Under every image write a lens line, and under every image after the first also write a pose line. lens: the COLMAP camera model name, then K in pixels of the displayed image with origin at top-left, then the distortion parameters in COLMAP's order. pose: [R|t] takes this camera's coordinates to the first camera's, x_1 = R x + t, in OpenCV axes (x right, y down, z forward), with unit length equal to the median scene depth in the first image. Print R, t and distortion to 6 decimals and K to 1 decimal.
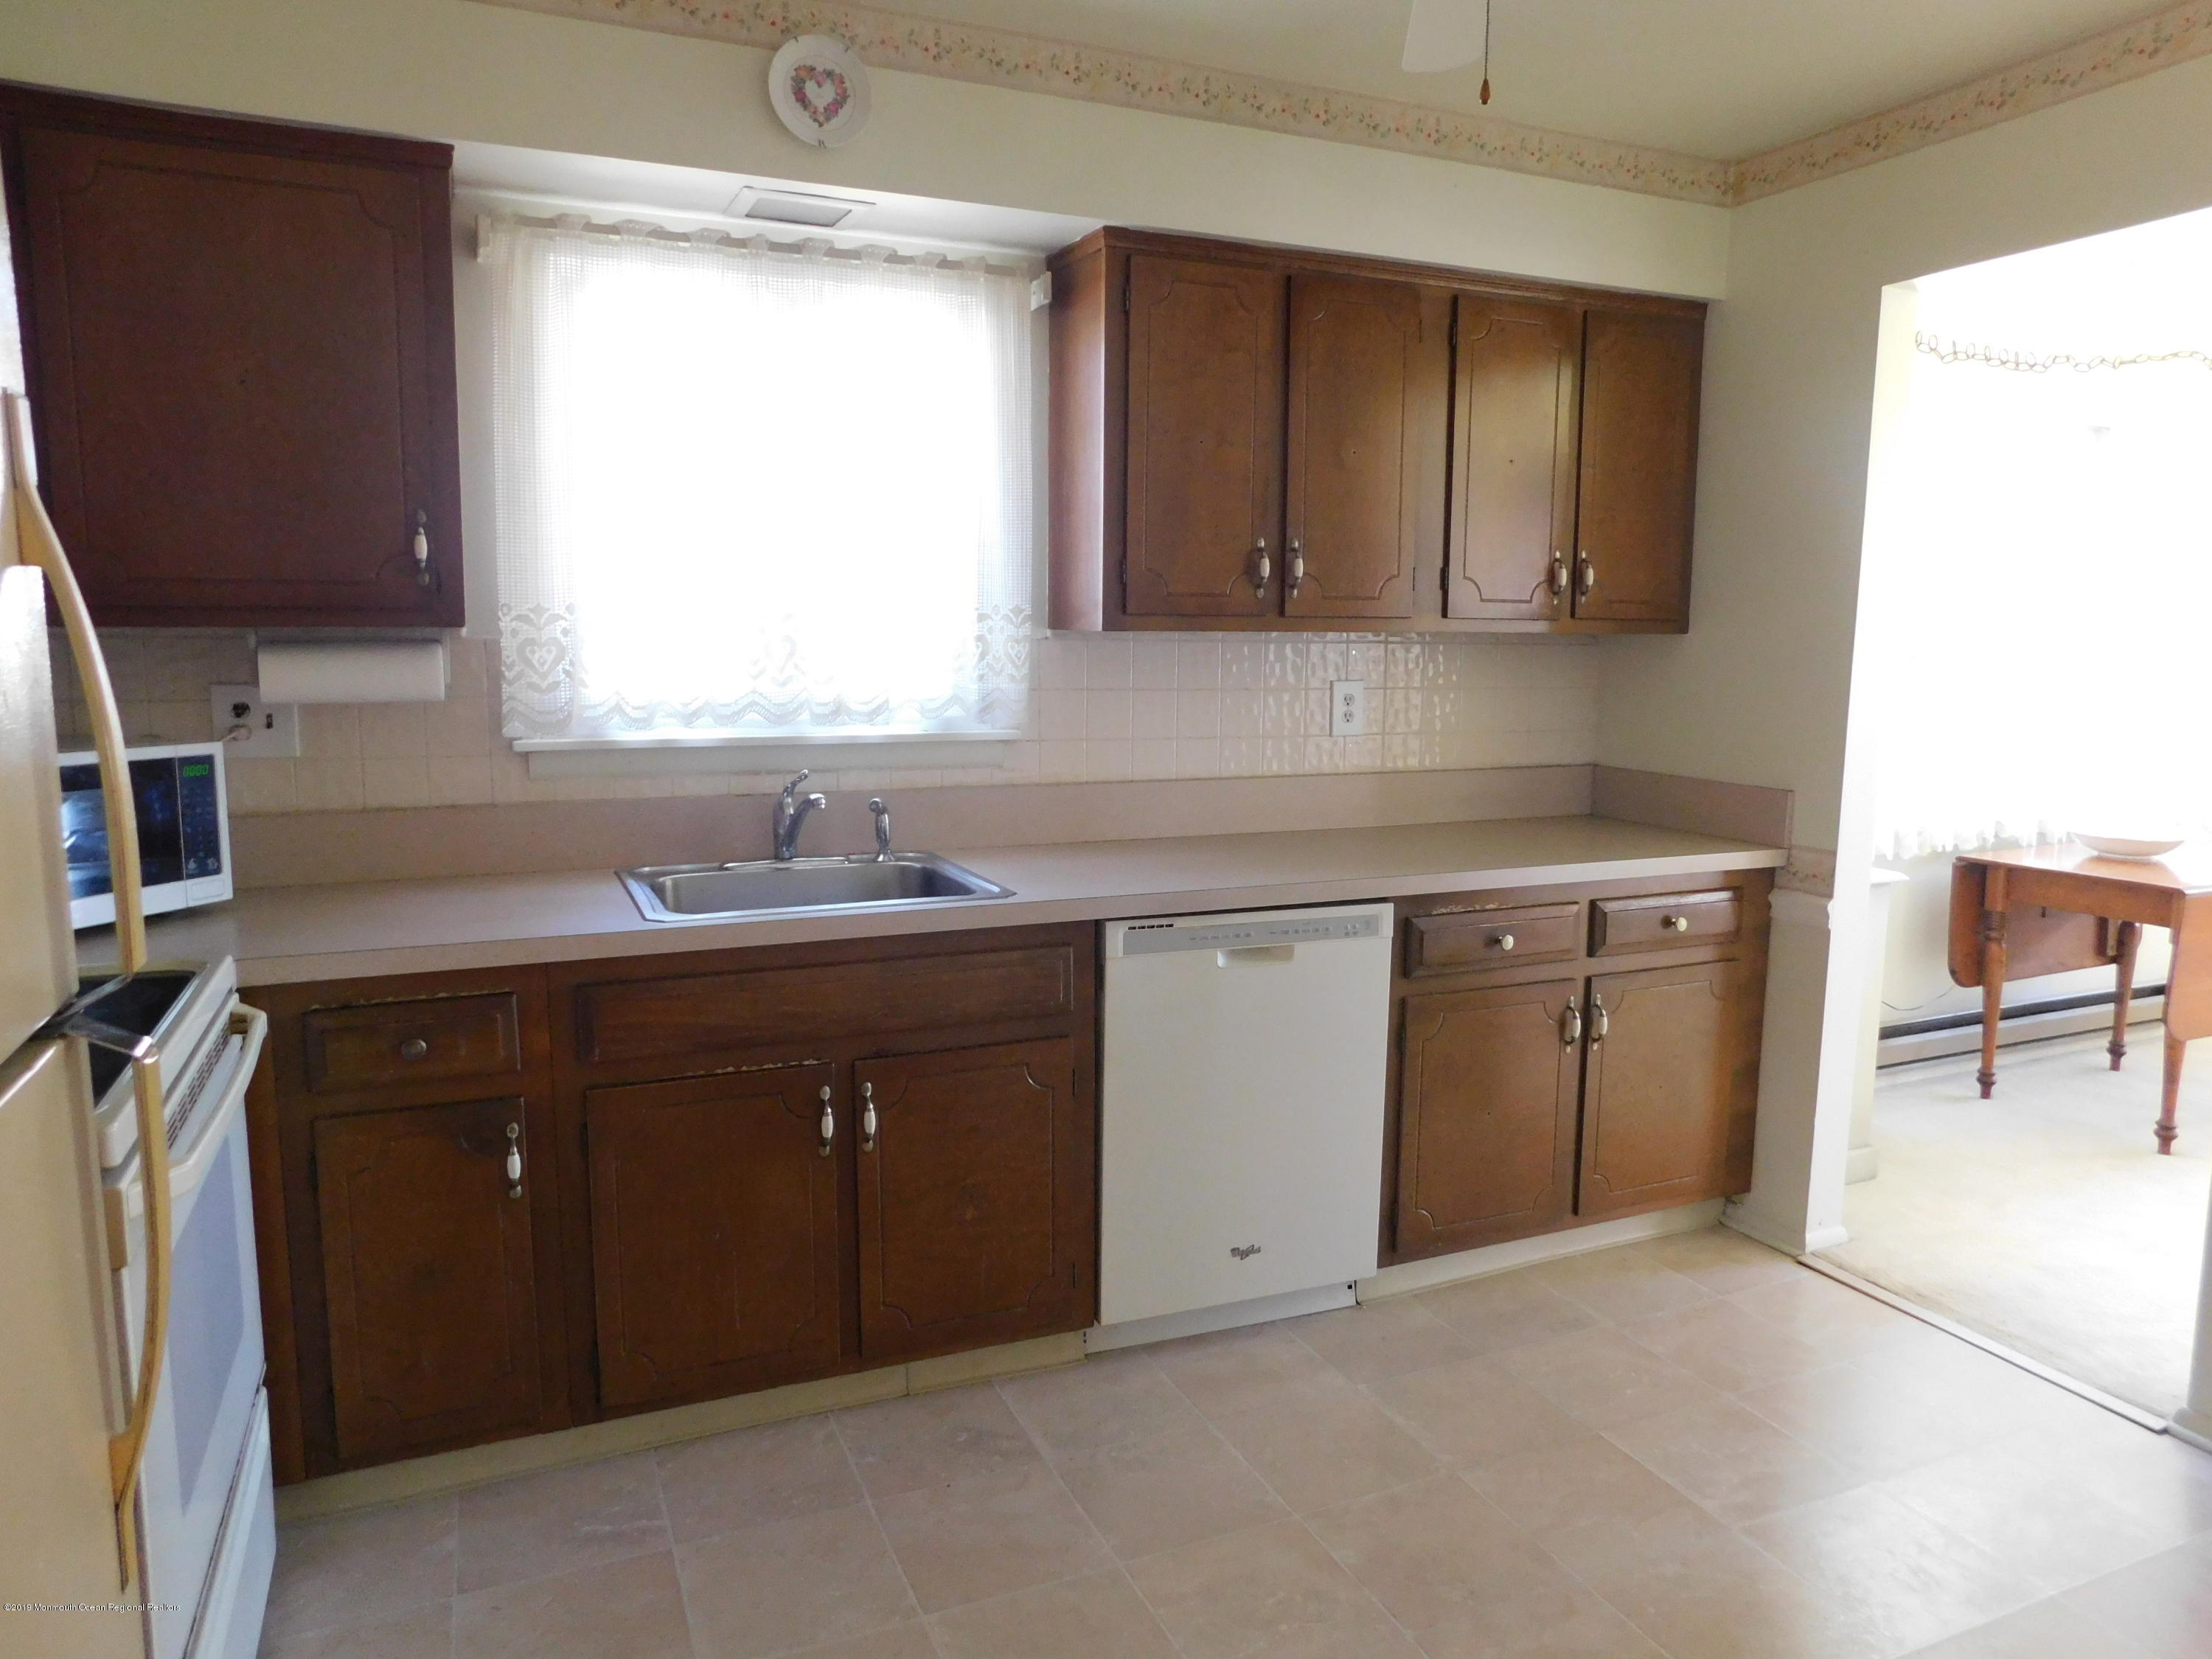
lens RADIAL K [[1452.9, 0, 1114.4], [0, 1452.9, 822.0], [0, 0, 1]] dist [-0.073502, 0.056849]
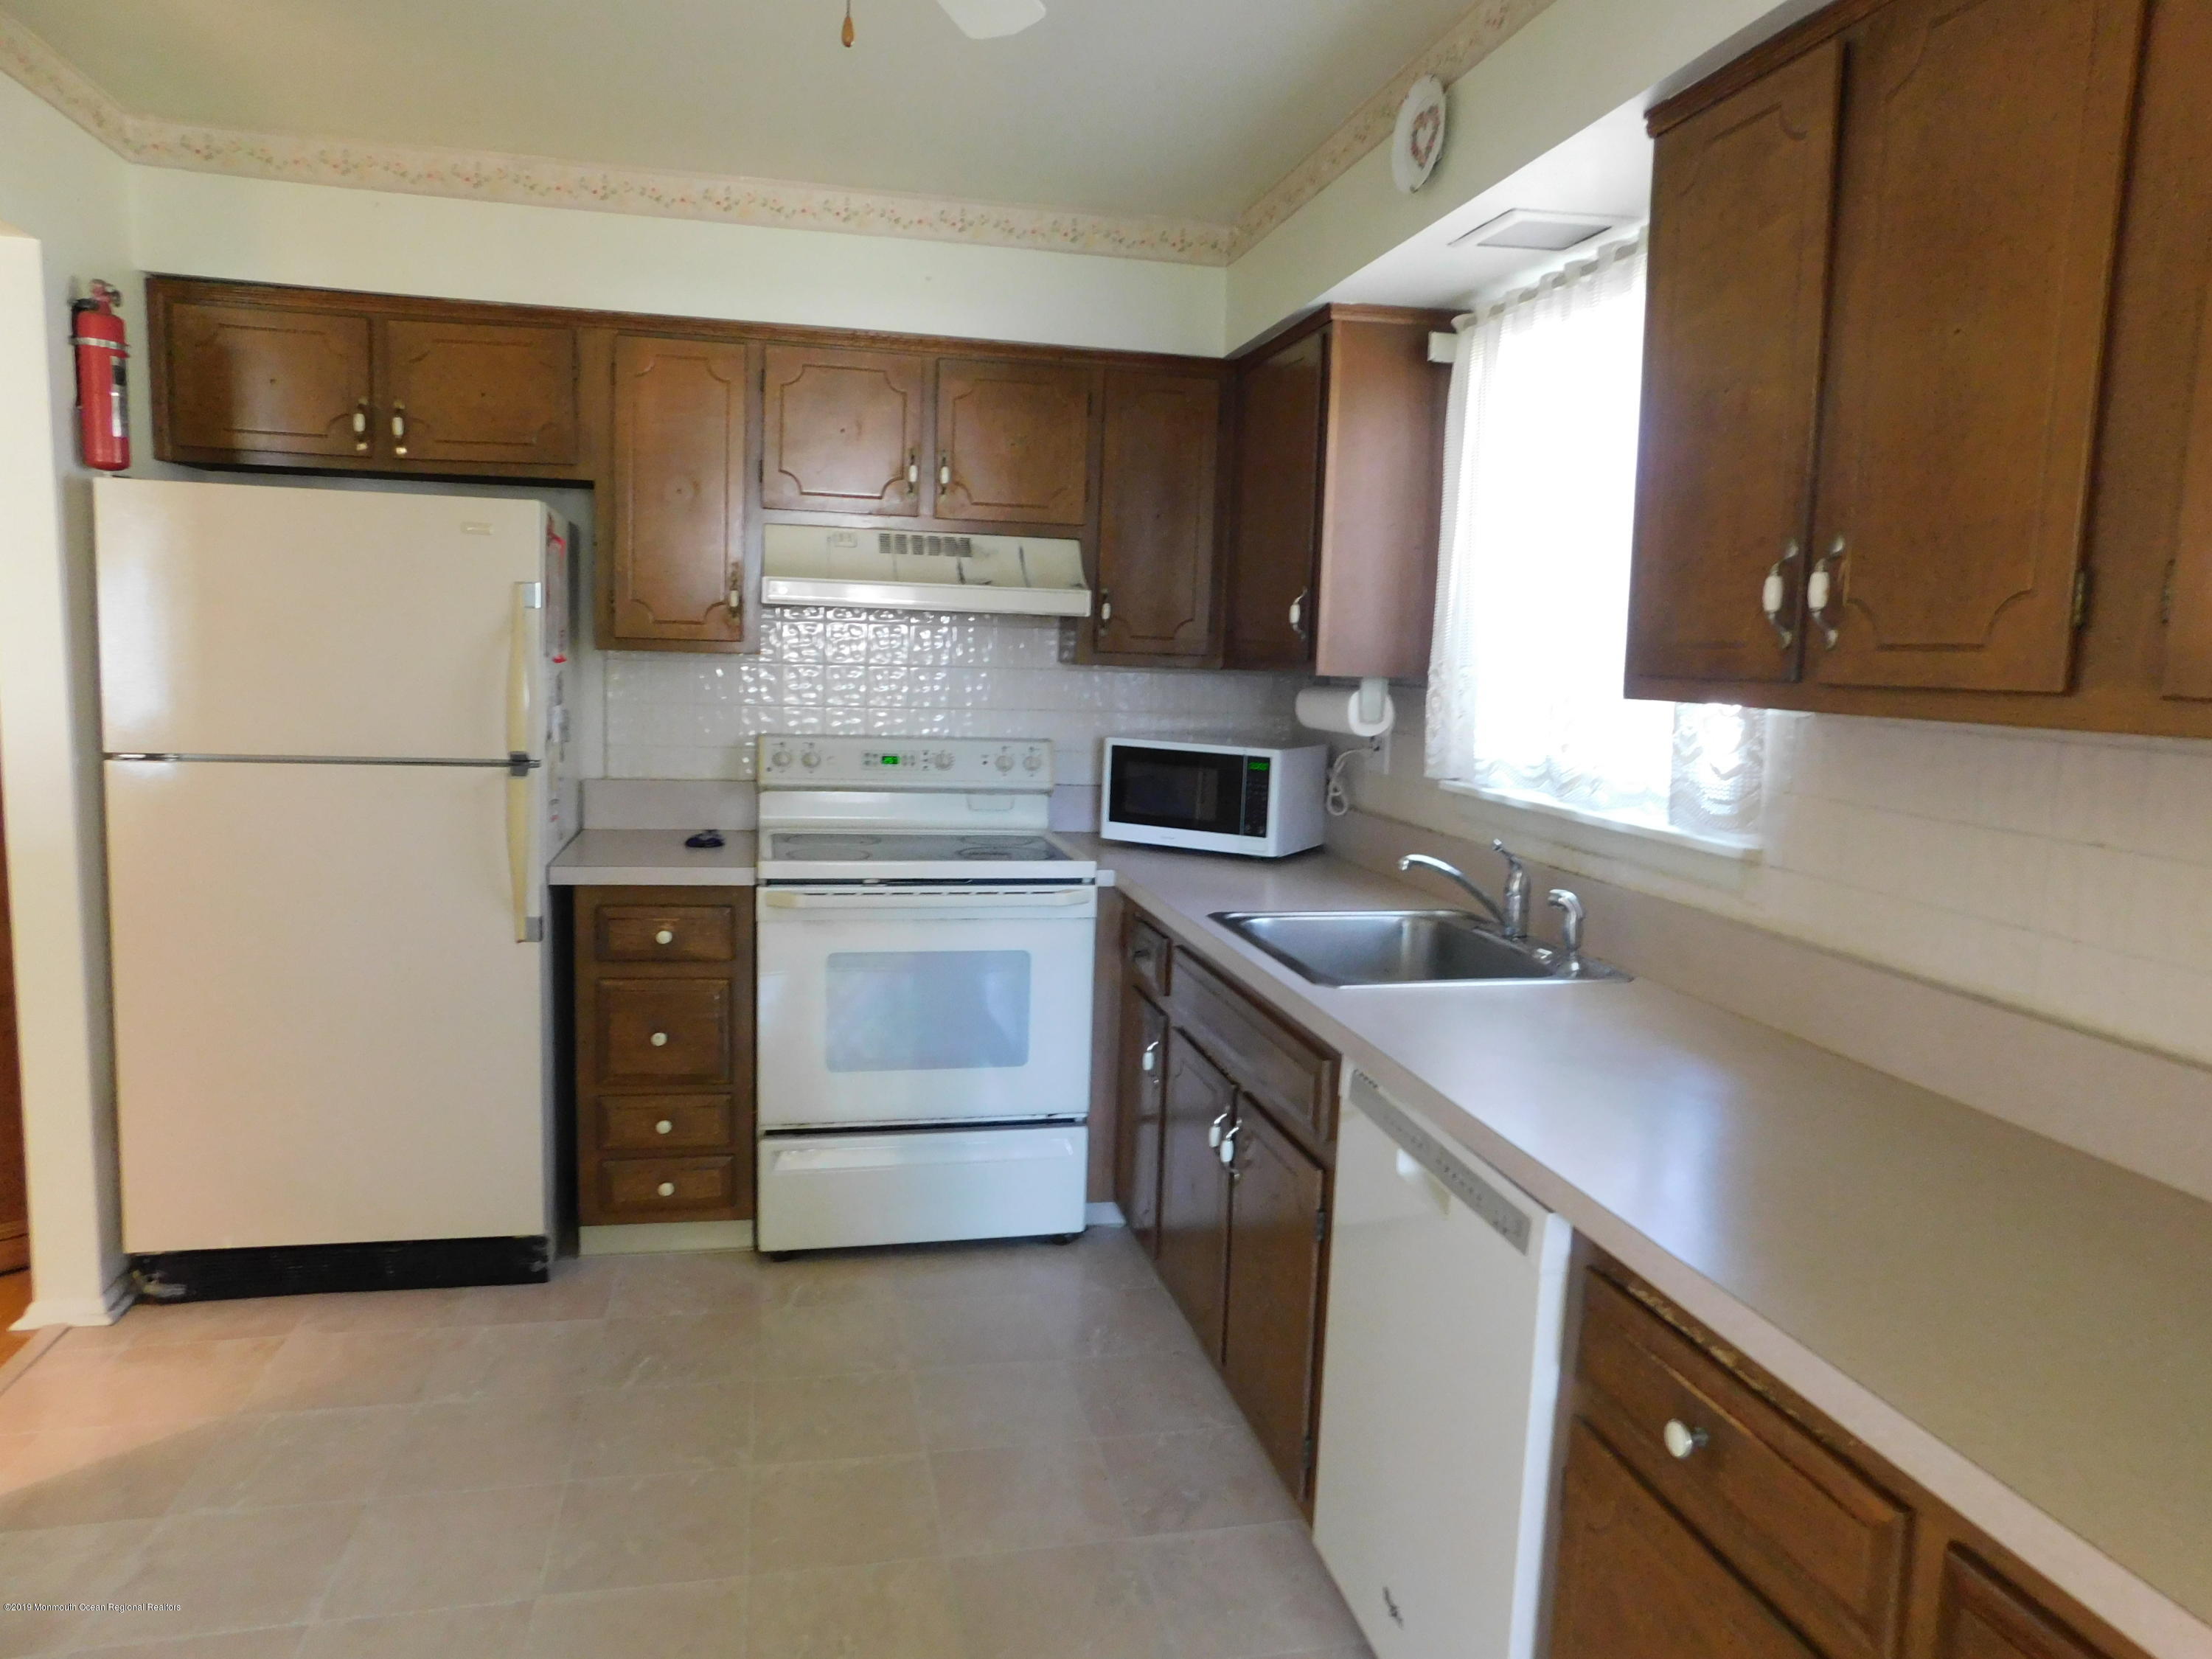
lens RADIAL K [[1452.9, 0, 1114.4], [0, 1452.9, 822.0], [0, 0, 1]] dist [-0.073502, 0.056849]
pose [[-0.184889, 0.101798, -0.977473, 0.827642], [-0.165923, 0.977109, 0.133145, -0.146347], [0.968652, 0.186802, -0.163766, 1.034788]]
